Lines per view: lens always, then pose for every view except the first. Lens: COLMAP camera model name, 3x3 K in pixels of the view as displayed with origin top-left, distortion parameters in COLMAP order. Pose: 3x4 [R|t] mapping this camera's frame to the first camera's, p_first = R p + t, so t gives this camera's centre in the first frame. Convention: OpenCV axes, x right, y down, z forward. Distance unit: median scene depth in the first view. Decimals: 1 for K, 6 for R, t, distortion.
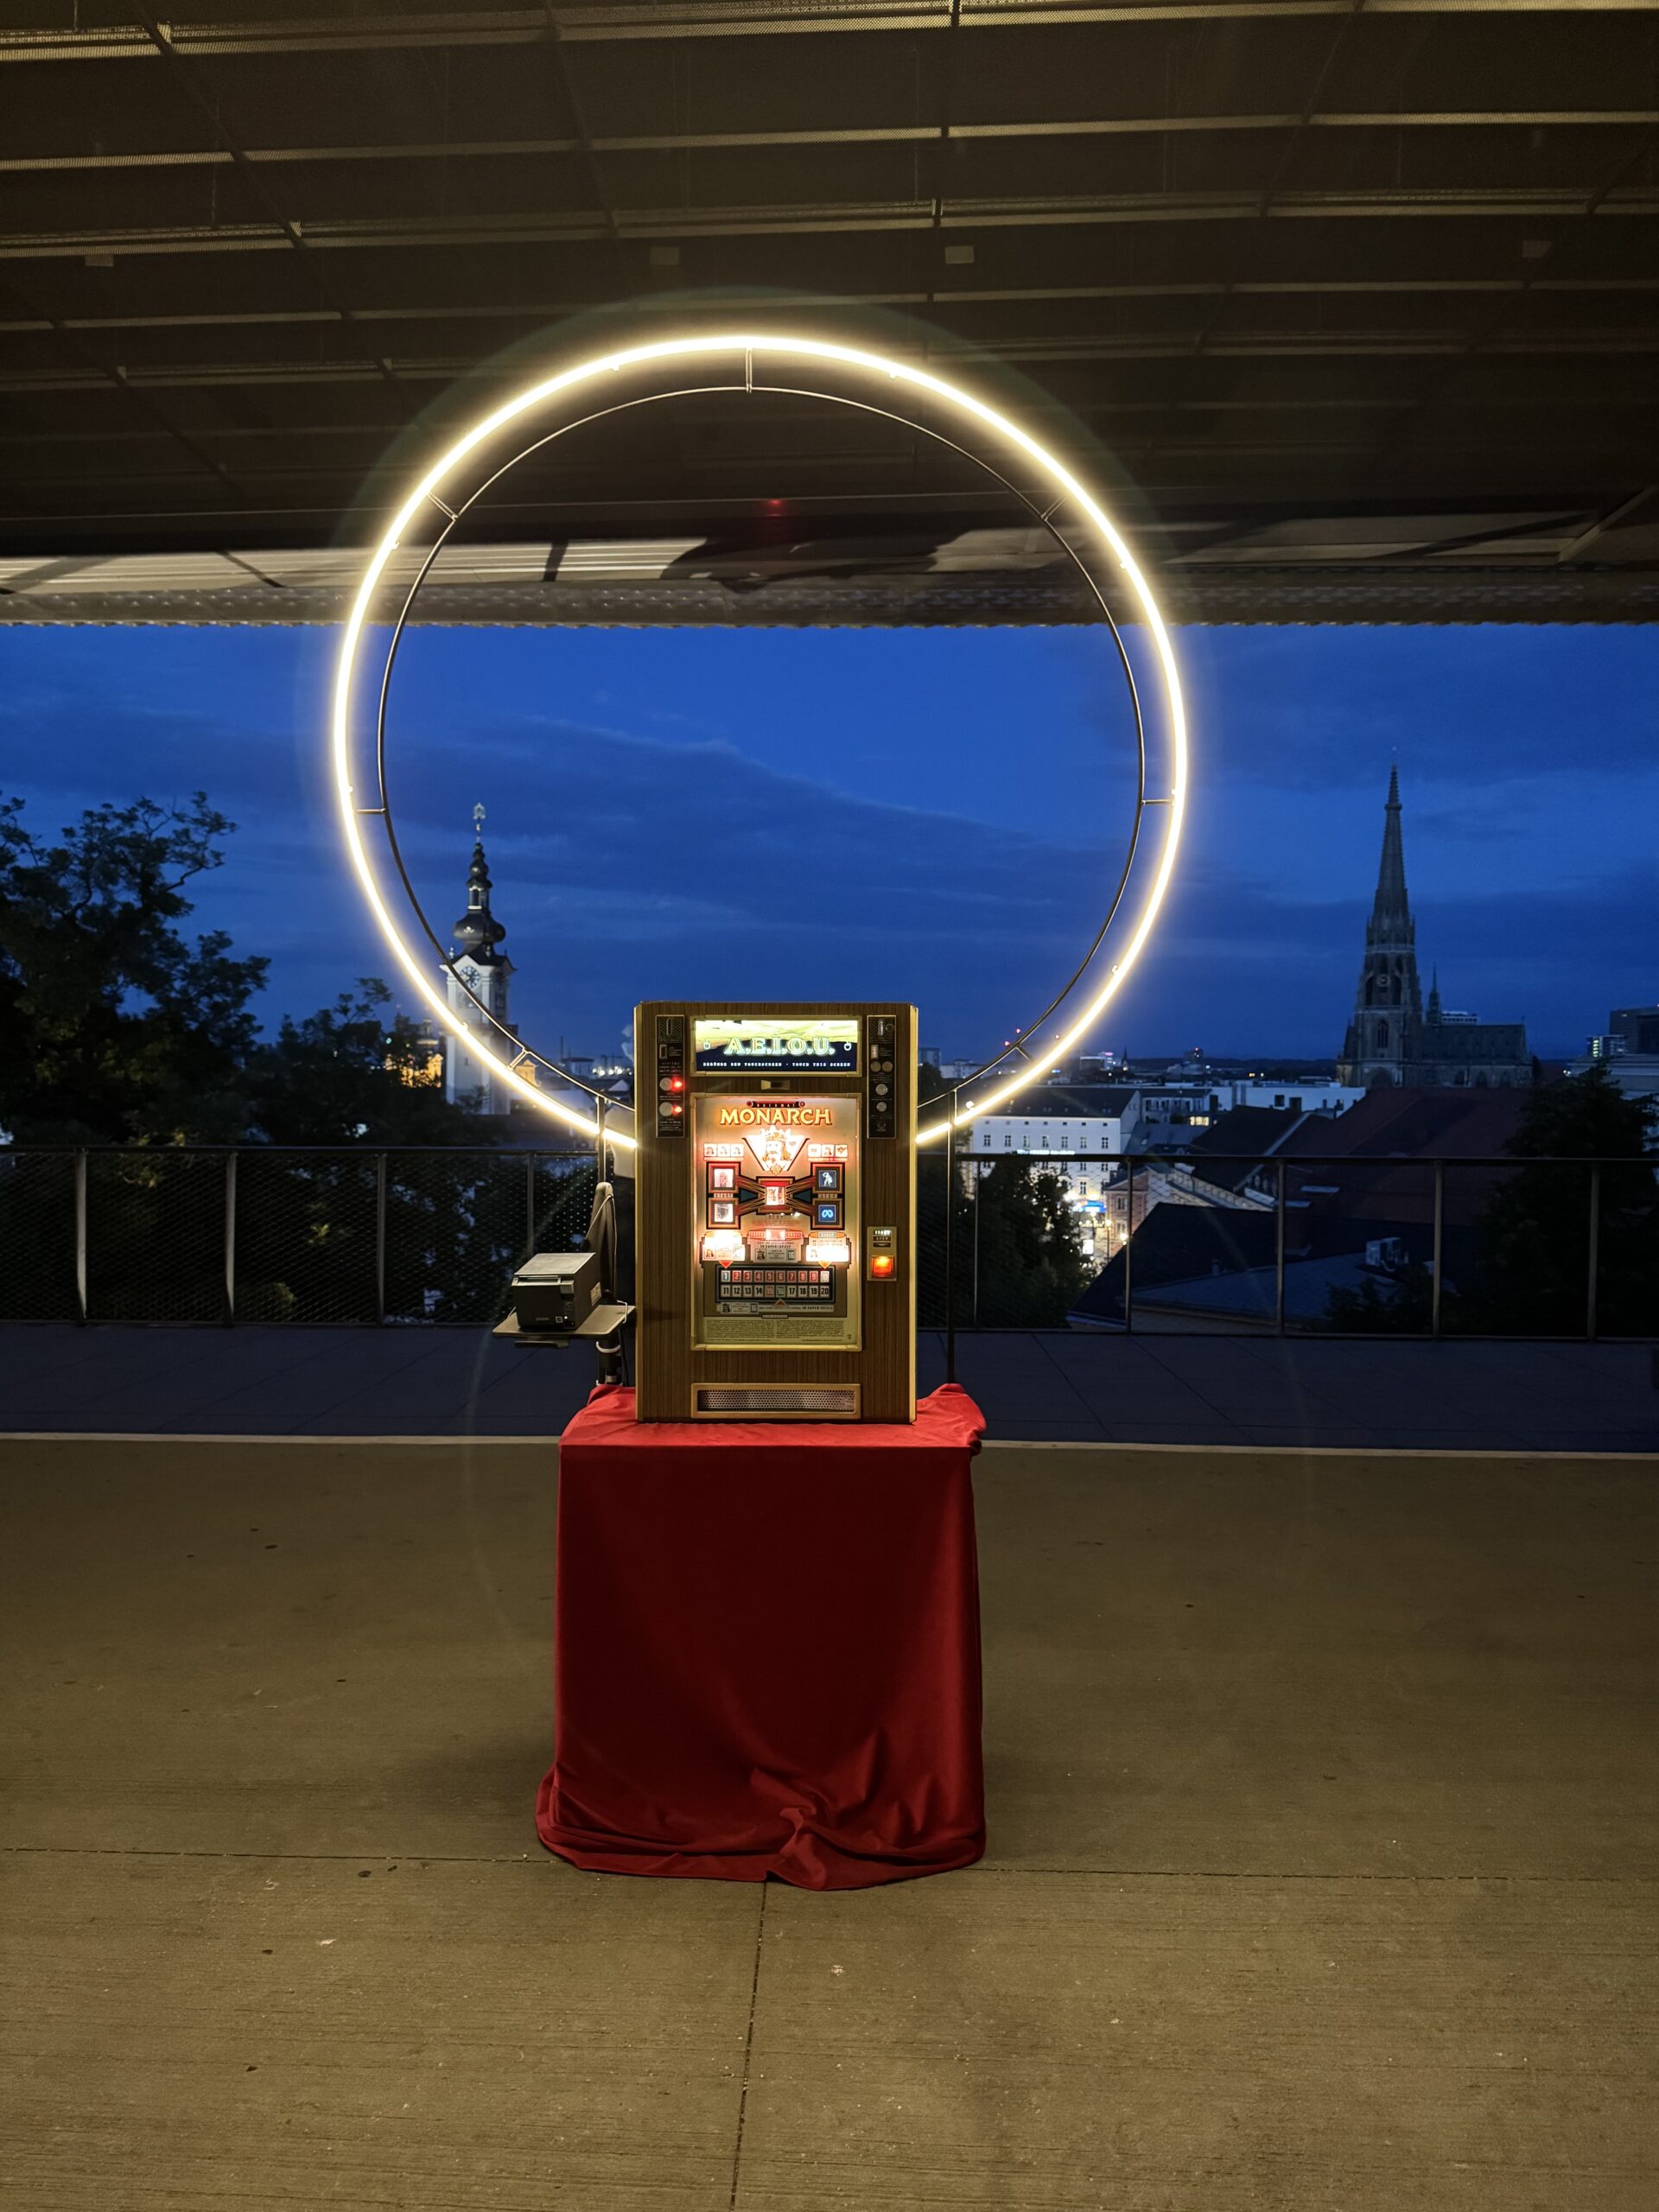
lens RADIAL K [[1571.3, 0, 829.5], [0, 1571.3, 1106.0], [0, 0, 1]] dist [0.107135, -0.136338]
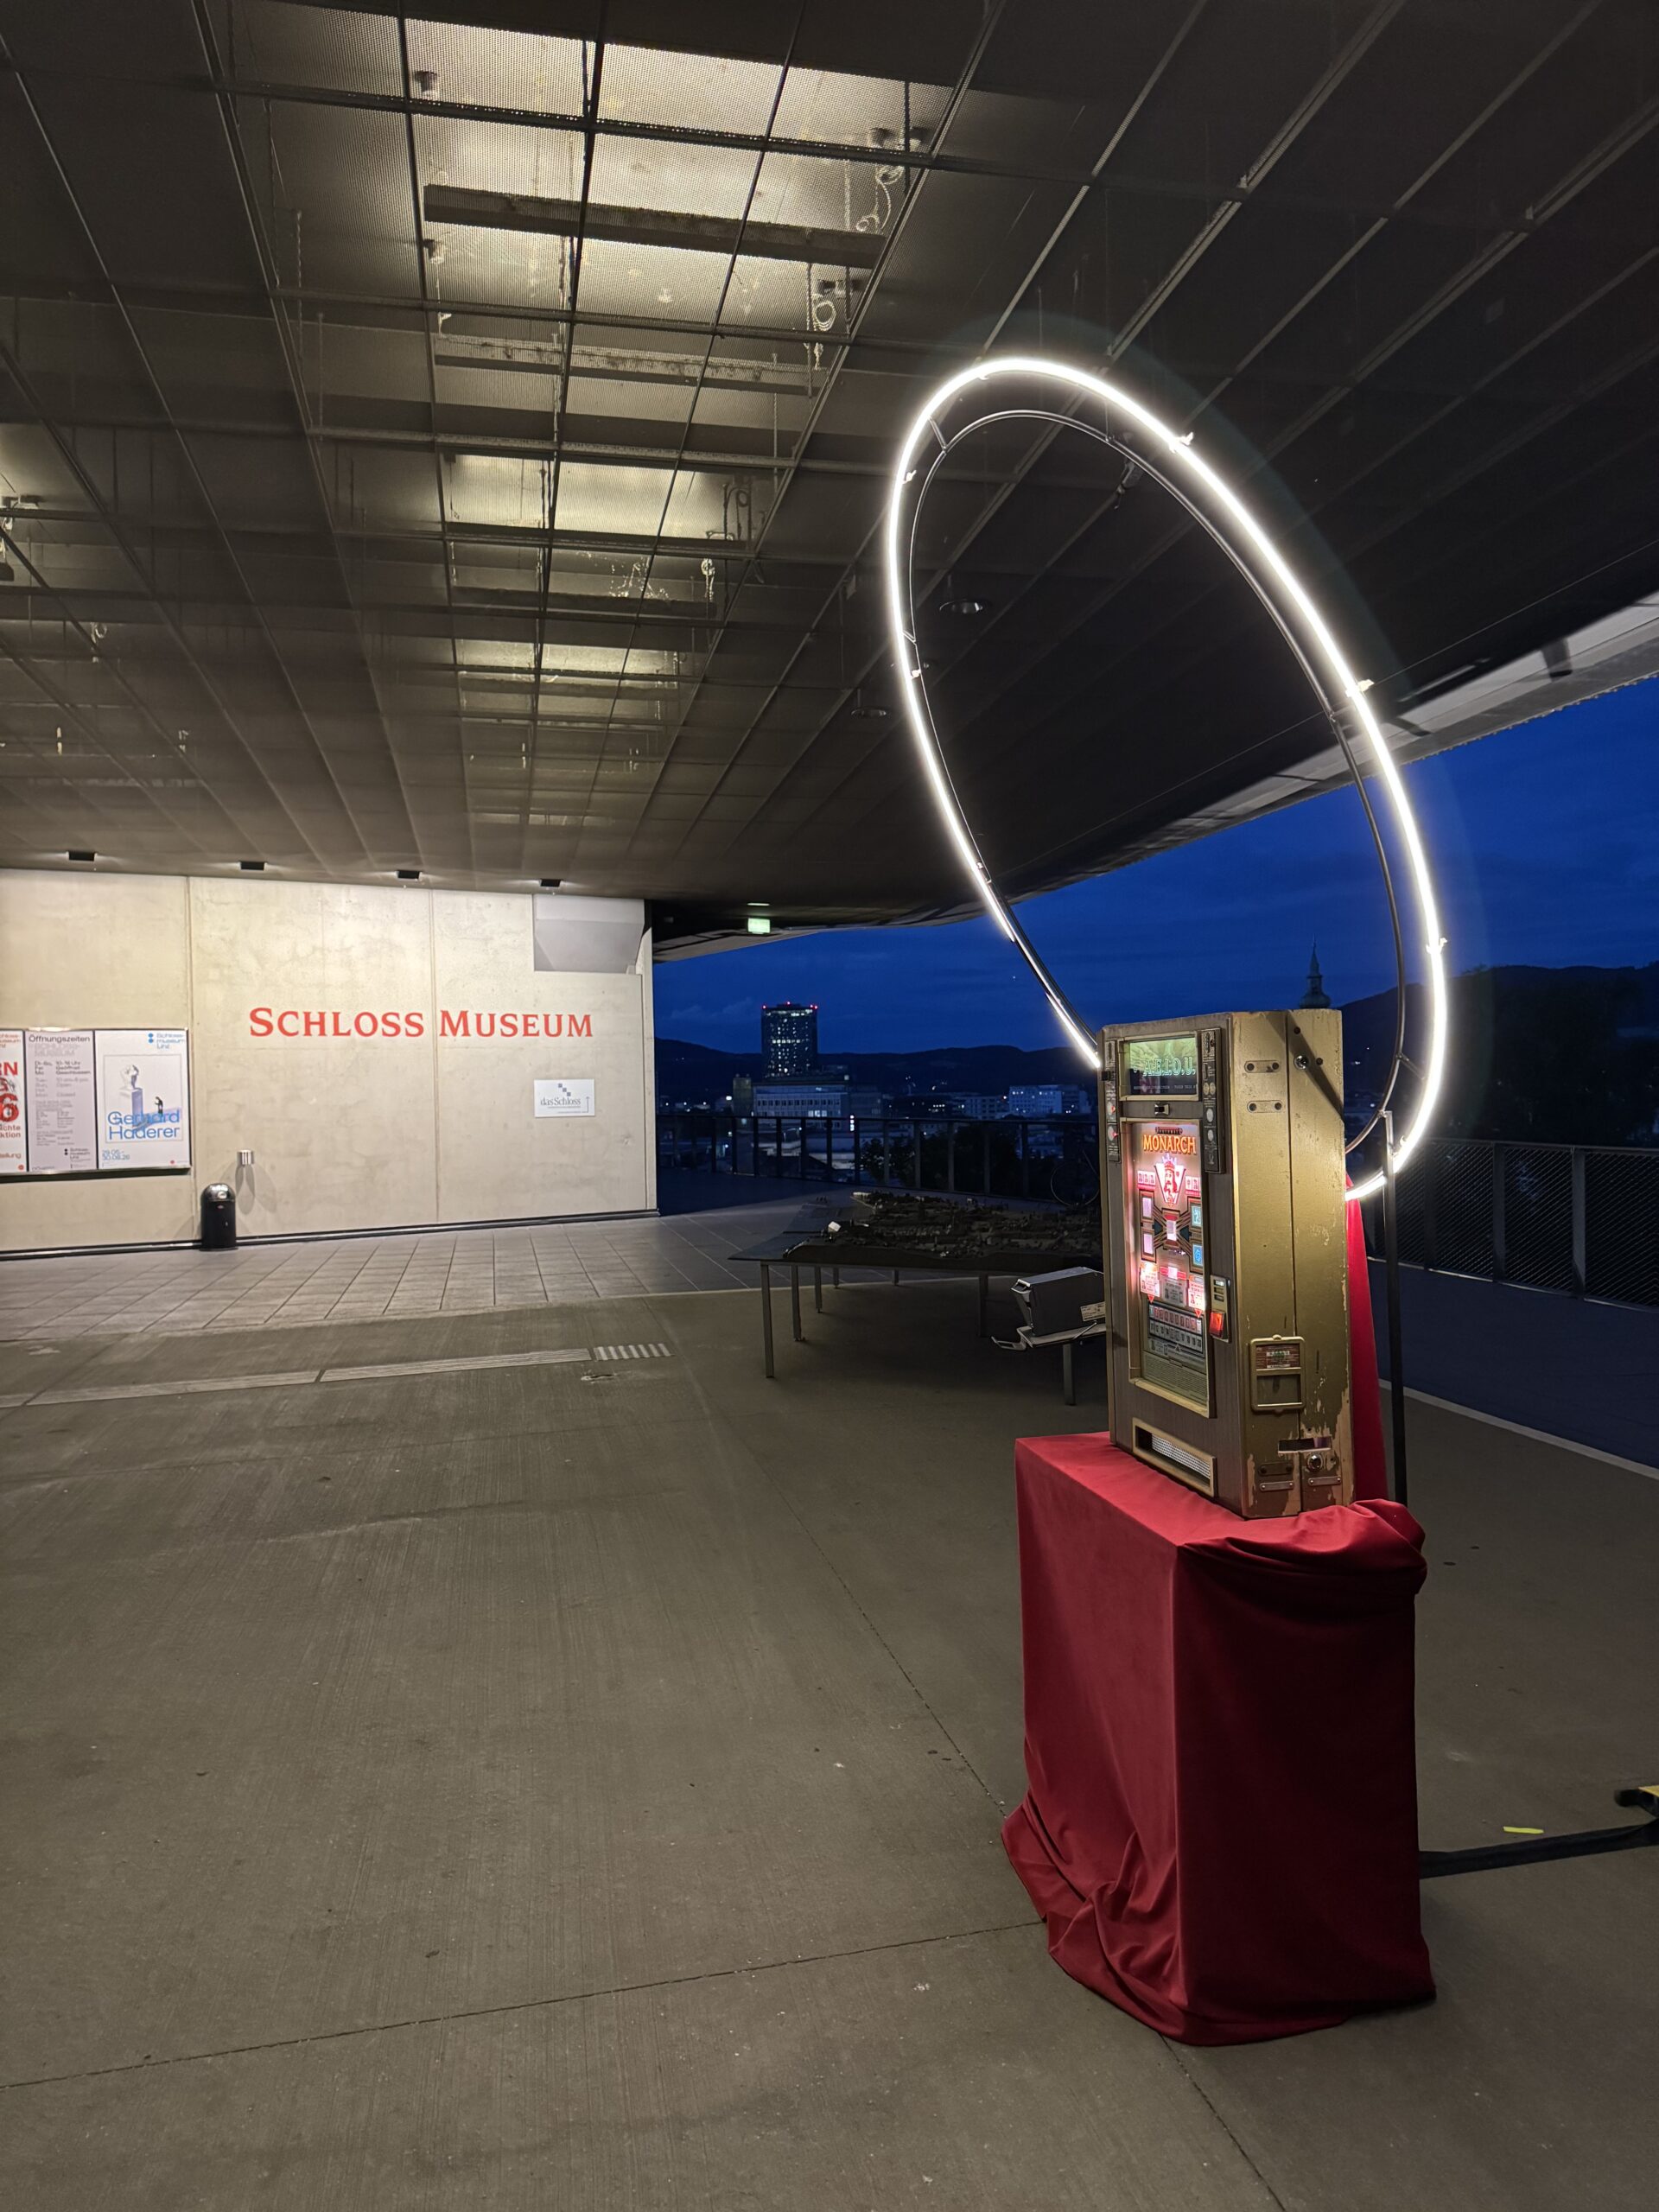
lens RADIAL K [[1571.3, 0, 829.5], [0, 1571.3, 1106.0], [0, 0, 1]] dist [0.107135, -0.136338]
pose [[0.218294, -0.001167, -0.975882, 0.800992], [-0.000766, 0.999999, -0.001367, -0.013677], [0.975883, 0.001046, 0.218292, 0.588665]]
